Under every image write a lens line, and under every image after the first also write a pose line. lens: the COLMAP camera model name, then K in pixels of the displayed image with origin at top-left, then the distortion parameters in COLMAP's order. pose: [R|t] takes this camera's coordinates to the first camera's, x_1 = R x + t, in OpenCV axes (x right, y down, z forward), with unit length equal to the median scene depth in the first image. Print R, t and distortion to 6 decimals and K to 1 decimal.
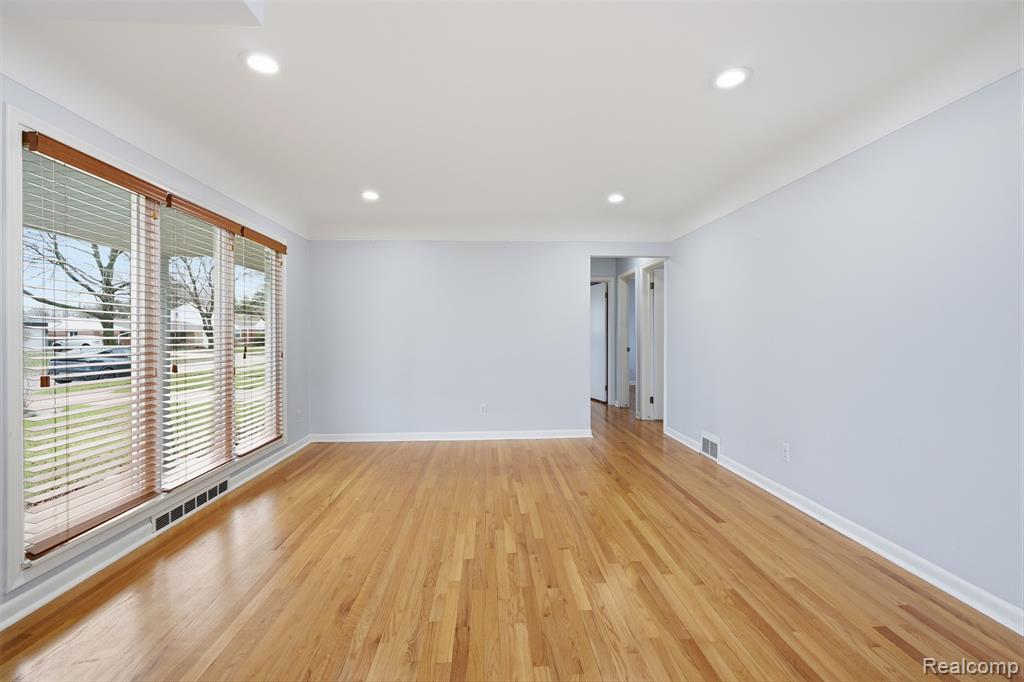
lens RADIAL K [[459.4, 0, 515.7], [0, 459.4, 336.8], [0, 0, 1]] dist [-0.006126, 0.000547]
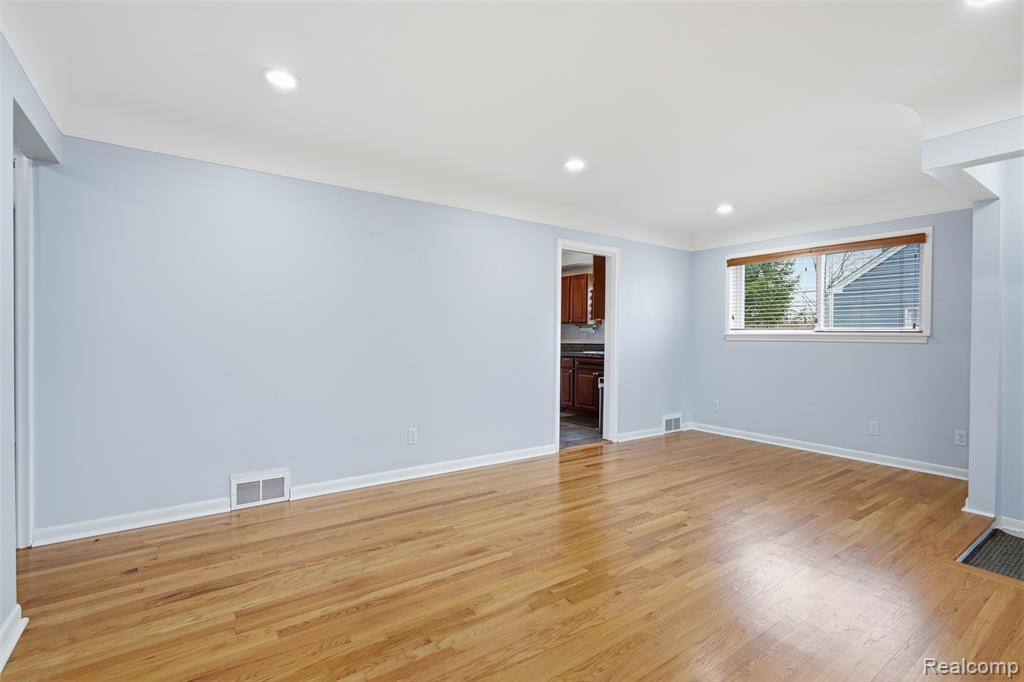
lens RADIAL K [[459.4, 0, 515.7], [0, 459.4, 336.8], [0, 0, 1]] dist [-0.006126, 0.000547]
pose [[-0.519943, -0.009322, 0.854150, -0.589423], [-0.005557, 0.999956, 0.007531, -0.009207], [-0.854183, -0.000831, -0.519972, 1.545946]]
